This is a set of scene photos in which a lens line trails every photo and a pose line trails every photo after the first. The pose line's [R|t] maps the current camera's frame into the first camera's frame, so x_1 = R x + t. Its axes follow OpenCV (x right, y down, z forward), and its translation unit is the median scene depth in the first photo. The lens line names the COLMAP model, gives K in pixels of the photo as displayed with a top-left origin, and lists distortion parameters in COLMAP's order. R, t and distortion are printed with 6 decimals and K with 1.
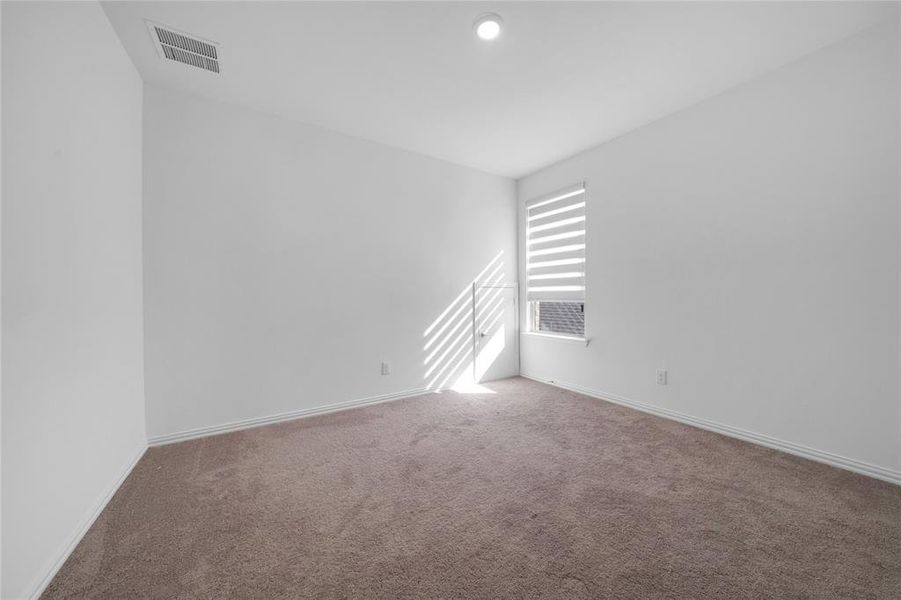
lens RADIAL K [[328.6, 0, 450.5], [0, 328.6, 299.5], [0, 0, 1]] dist [-0.001124, -0.000047]
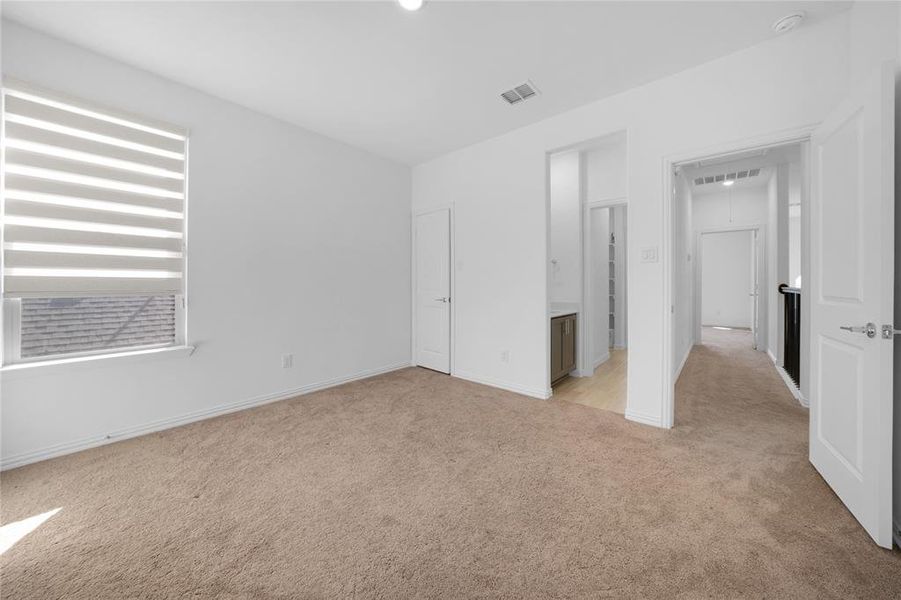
lens RADIAL K [[328.6, 0, 446.9], [0, 328.6, 284.2], [0, 0, 1]] dist [-0.001124, -0.000047]
pose [[-0.293926, 0.006166, 0.955808, -0.452011], [0.007644, 0.999962, -0.004101, -0.007438], [-0.955798, 0.006101, -0.293962, 0.672590]]
